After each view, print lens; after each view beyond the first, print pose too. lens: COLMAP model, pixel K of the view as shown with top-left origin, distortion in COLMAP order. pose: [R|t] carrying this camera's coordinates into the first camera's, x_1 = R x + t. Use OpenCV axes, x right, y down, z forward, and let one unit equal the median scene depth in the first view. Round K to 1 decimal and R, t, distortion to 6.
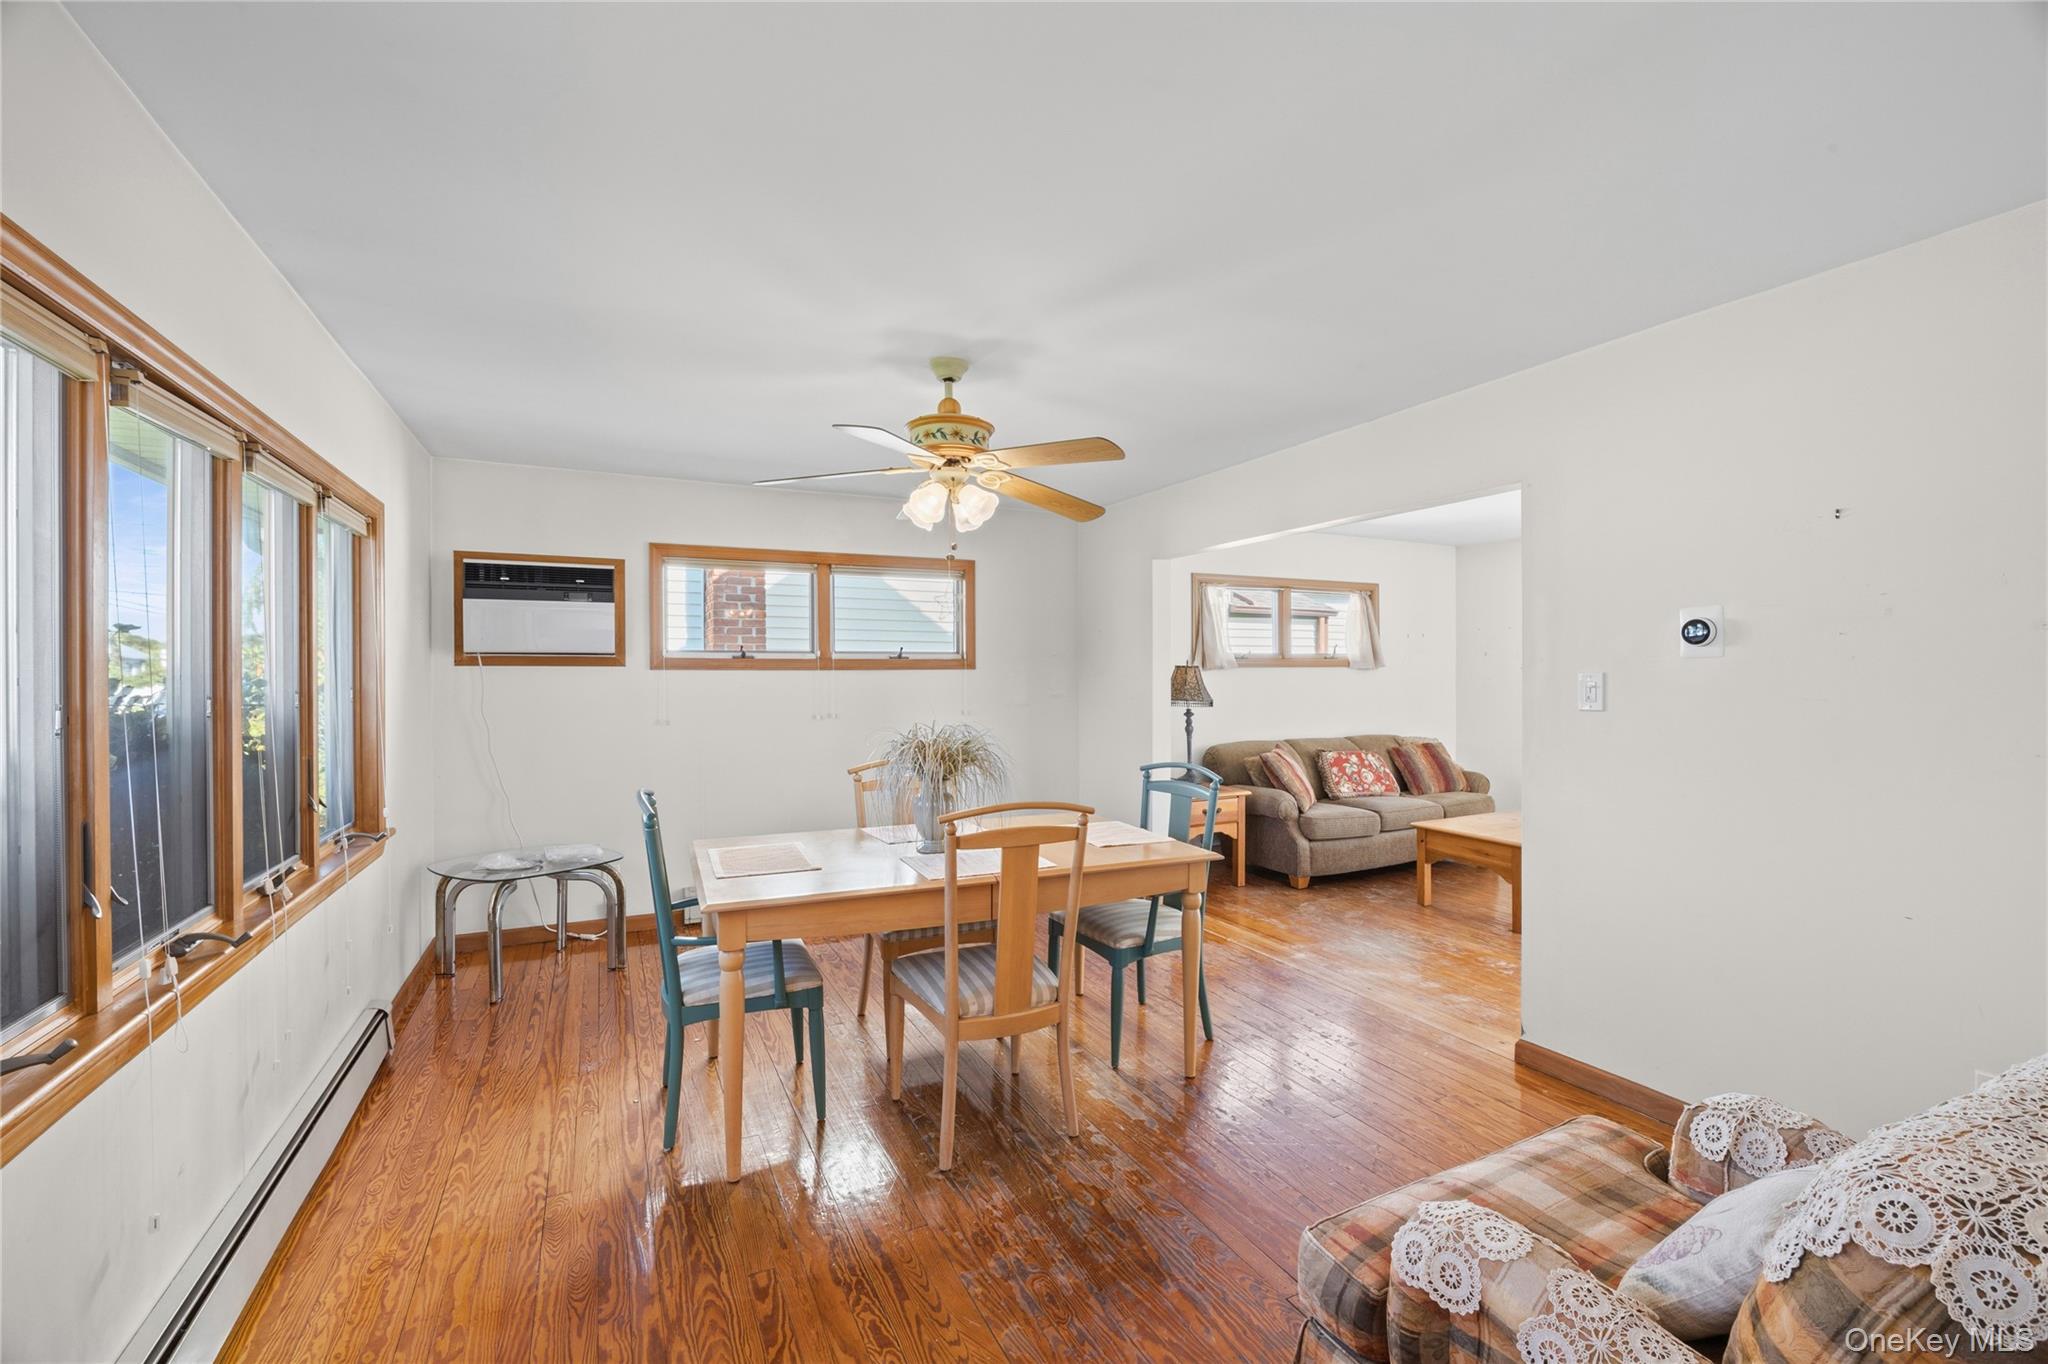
lens RADIAL K [[843.6, 0, 1032.6], [0, 843.6, 680.2], [0, 0, 1]] dist [-0.008418, -0.000096]
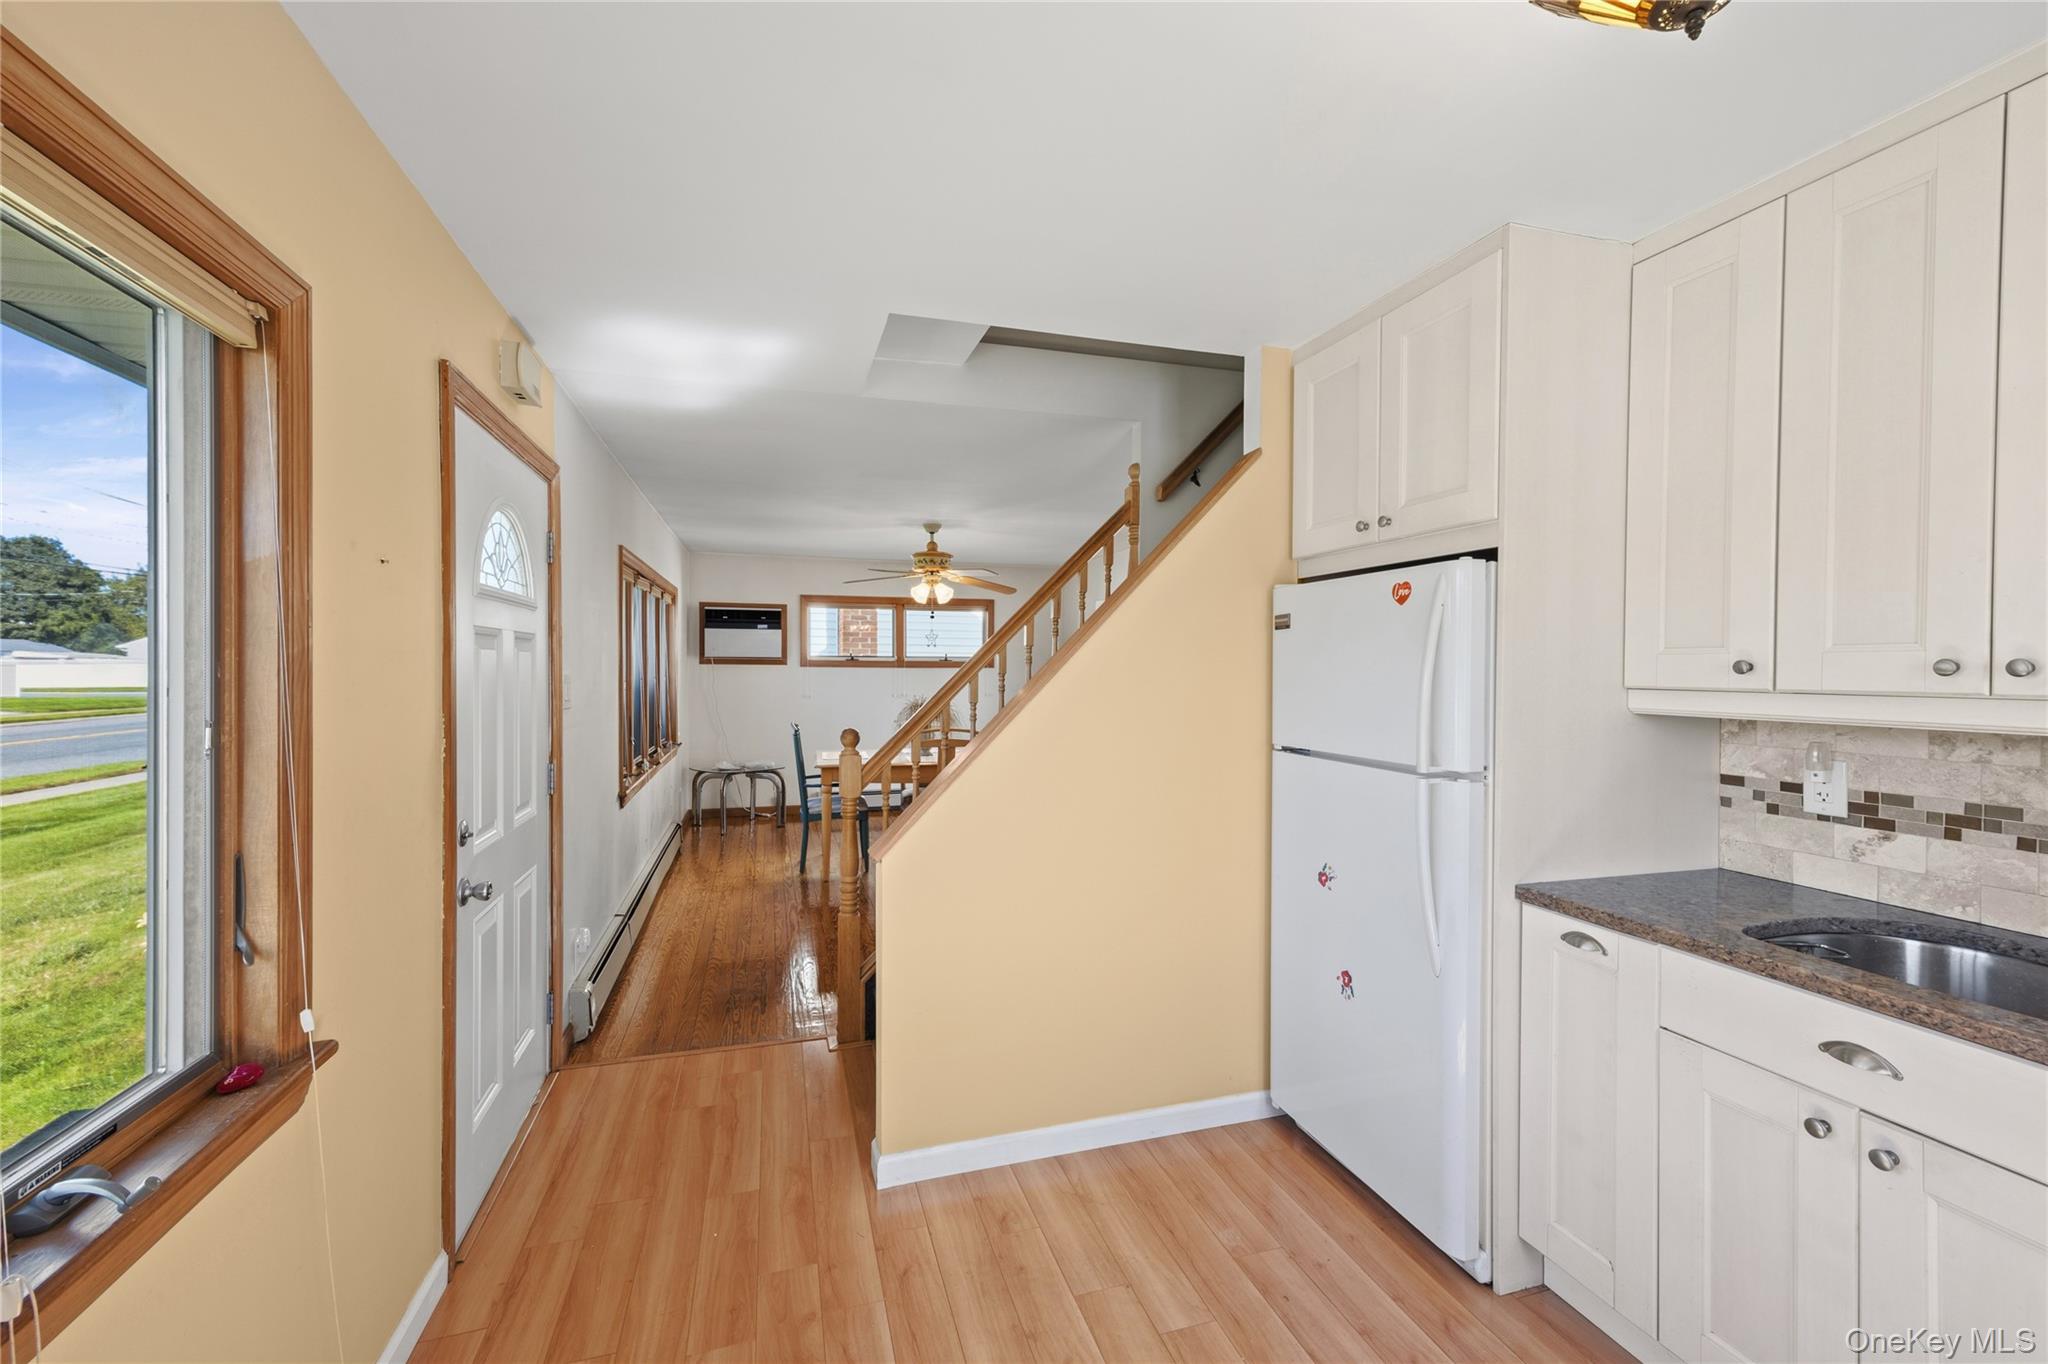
lens RADIAL K [[822.2, 0, 1030.0], [0, 822.2, 677.1], [0, 0, 1]] dist [0.015594, -0.002489]
pose [[0.986195, 0.011169, -0.165210, 0.274081], [-0.010257, 0.999927, 0.006369, -0.006686], [0.165270, -0.004586, 0.986238, -0.557193]]
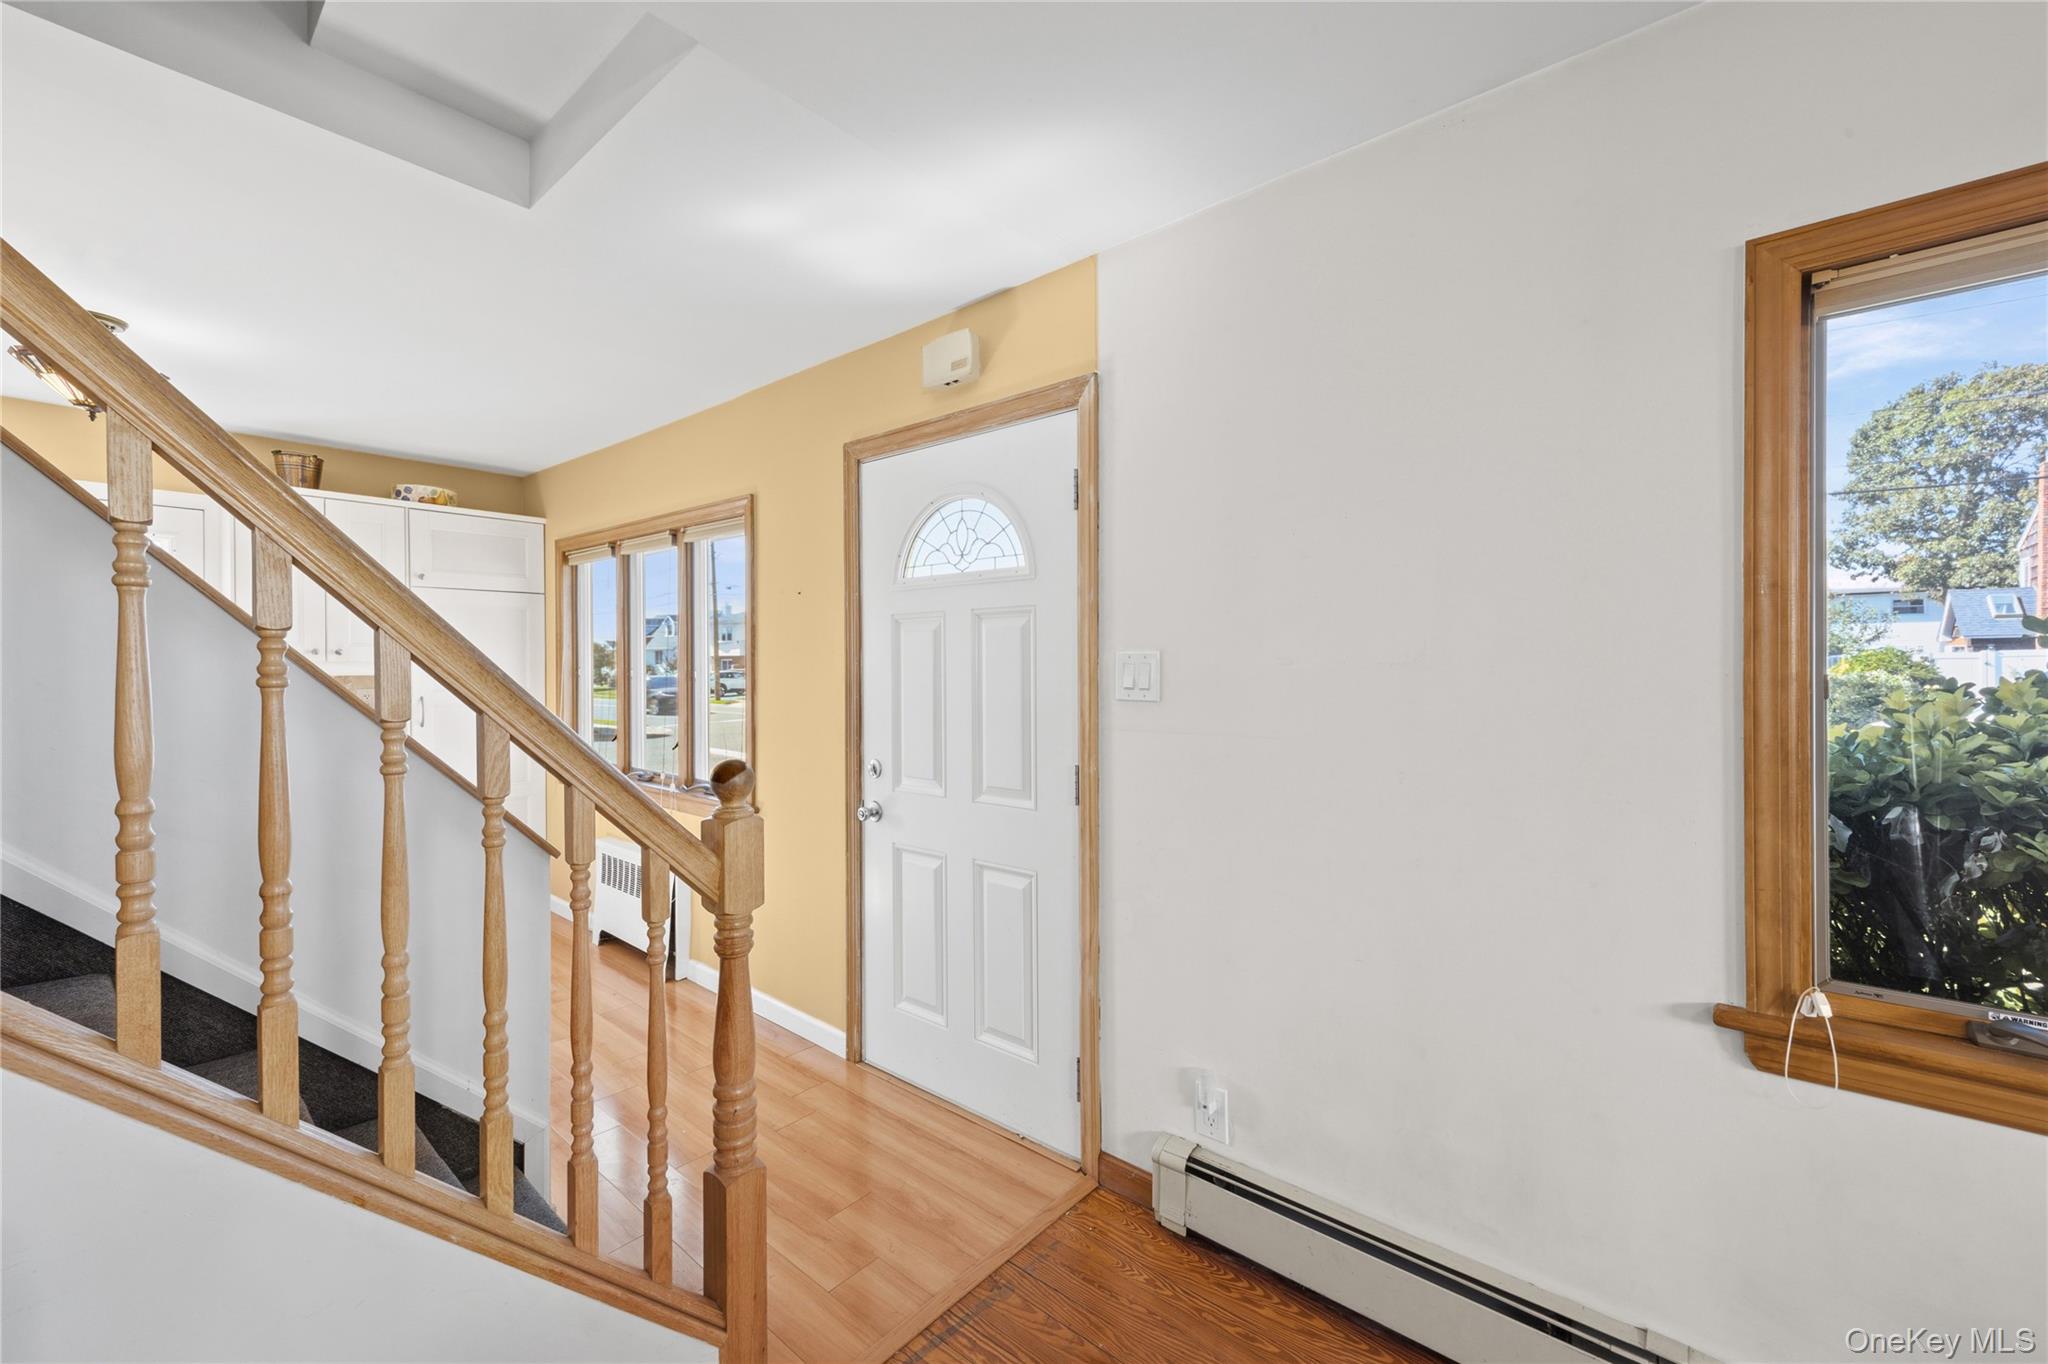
lens RADIAL K [[822.2, 0, 1004.8], [0, 822.2, 673.6], [0, 0, 1]] dist [0.015594, -0.002489]
pose [[-0.929466, 0.008419, -0.368811, 0.053391], [0.003776, 0.999904, 0.013308, 0.005143], [0.368888, 0.010977, -0.929409, 0.336755]]
